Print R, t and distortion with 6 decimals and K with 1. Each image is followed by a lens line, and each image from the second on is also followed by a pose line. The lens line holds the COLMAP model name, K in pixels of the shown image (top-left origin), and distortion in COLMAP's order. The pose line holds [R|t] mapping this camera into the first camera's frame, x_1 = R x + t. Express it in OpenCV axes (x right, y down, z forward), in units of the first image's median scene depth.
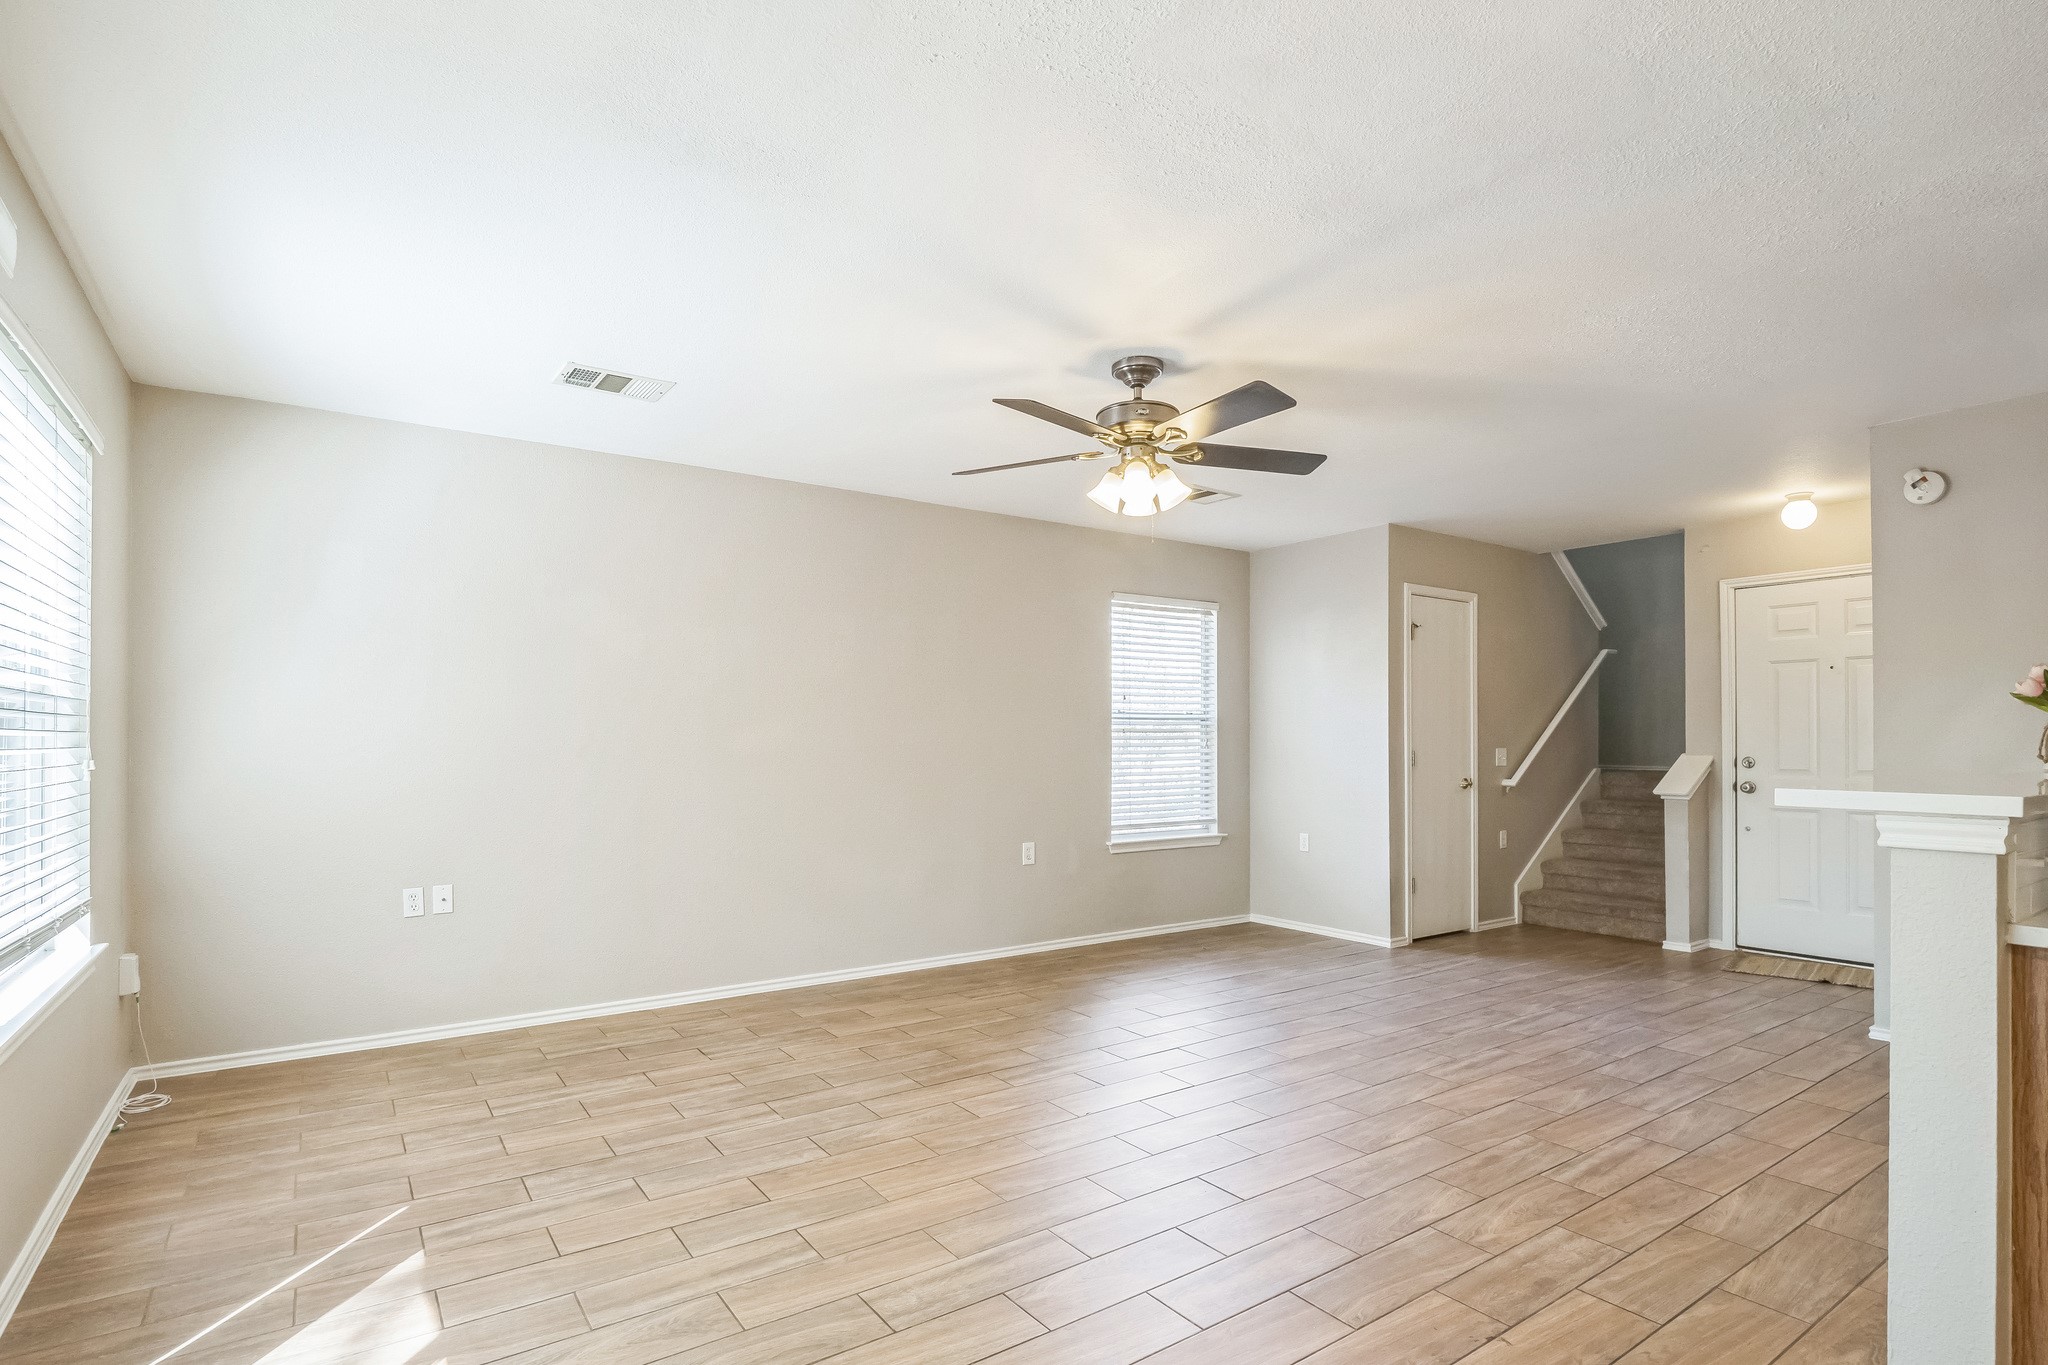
lens RADIAL K [[1014.6, 0, 1051.9], [0, 1014.6, 737.6], [0, 0, 1]] dist [-0.004885, -0.003830]
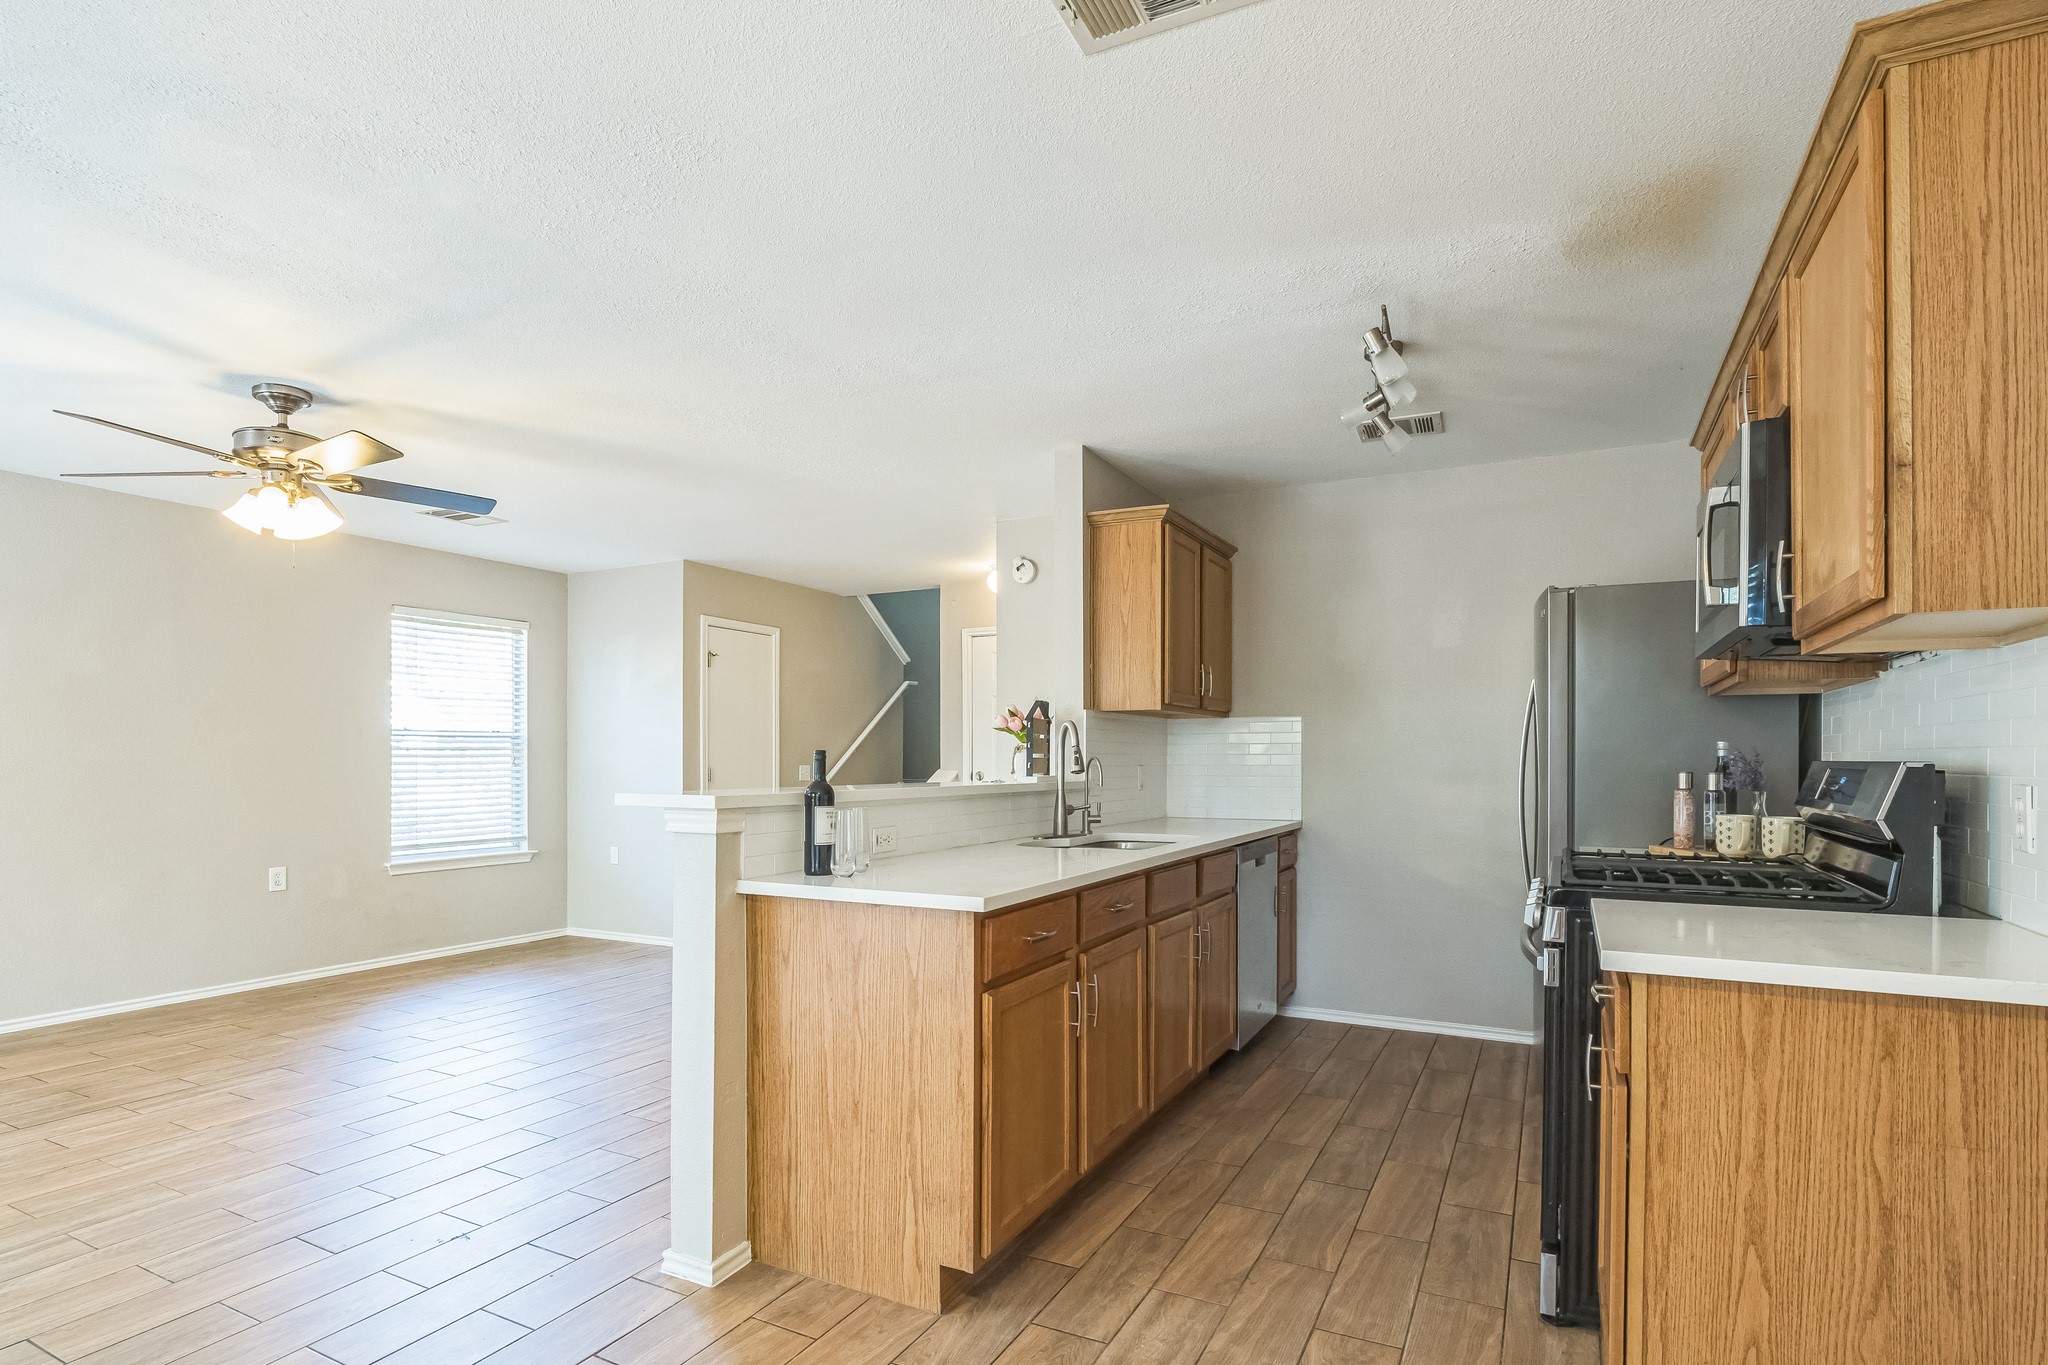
lens RADIAL K [[1014.6, 0, 1015.6], [0, 1014.6, 761.1], [0, 0, 1]] dist [-0.004885, -0.003830]
pose [[0.892531, -0.001123, 0.450985, 0.185551], [-0.001358, 0.999986, 0.005177, -0.000598], [-0.450984, -0.005233, 0.892517, -0.159959]]
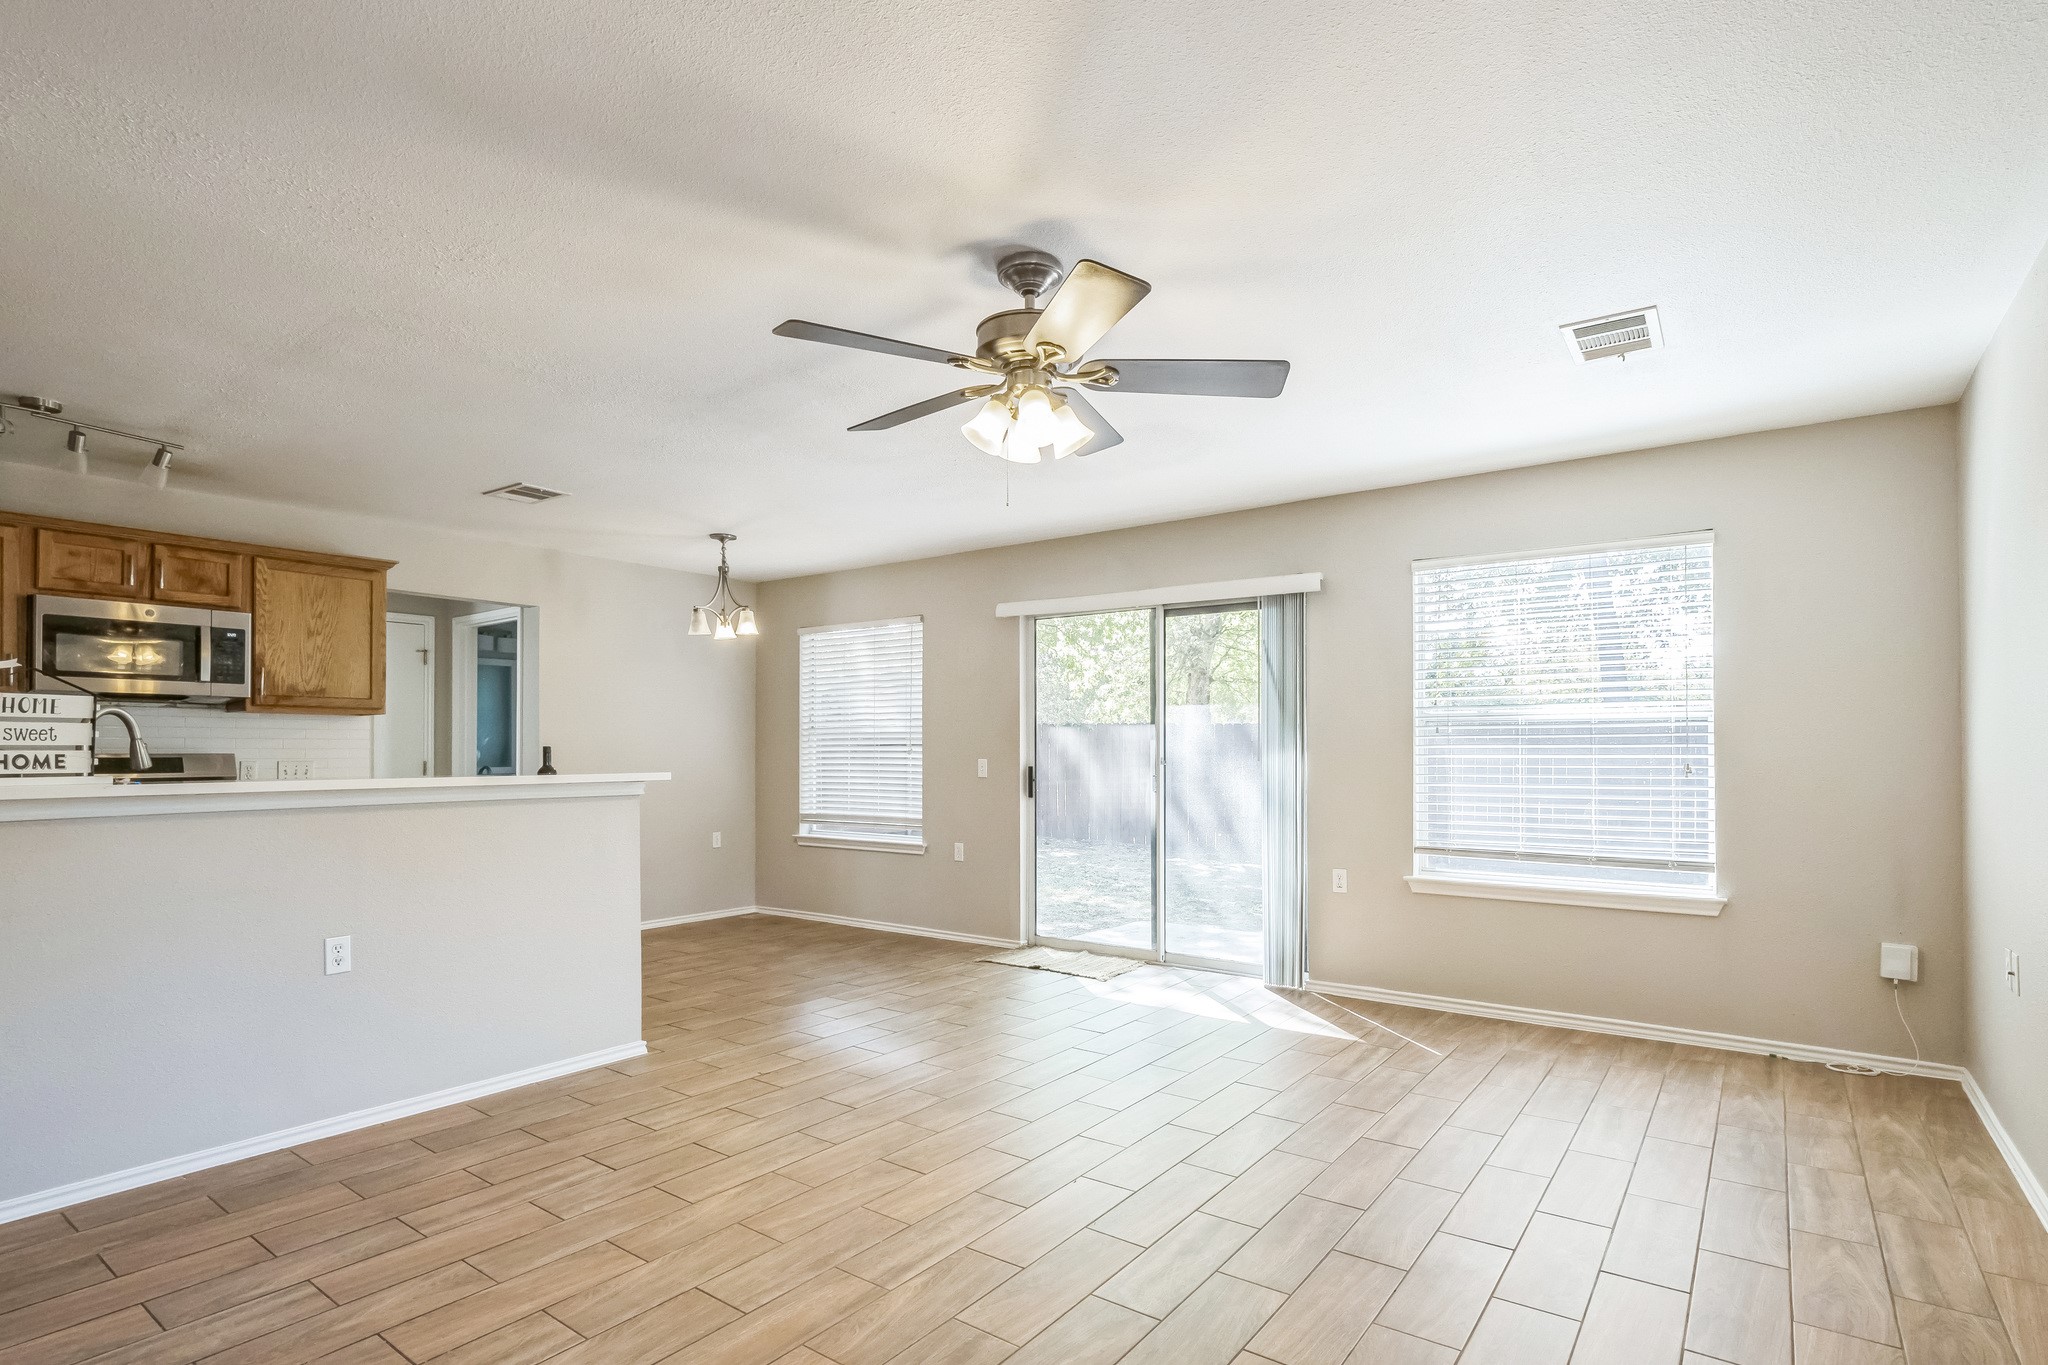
lens RADIAL K [[1014.6, 0, 1053.3], [0, 1014.6, 744.3], [0, 0, 1]] dist [-0.004885, -0.003830]
pose [[-0.946576, -0.000807, -0.322480, 0.206683], [0.001613, 0.999973, -0.007236, 0.000551], [0.322477, -0.007370, -0.946549, 1.129887]]
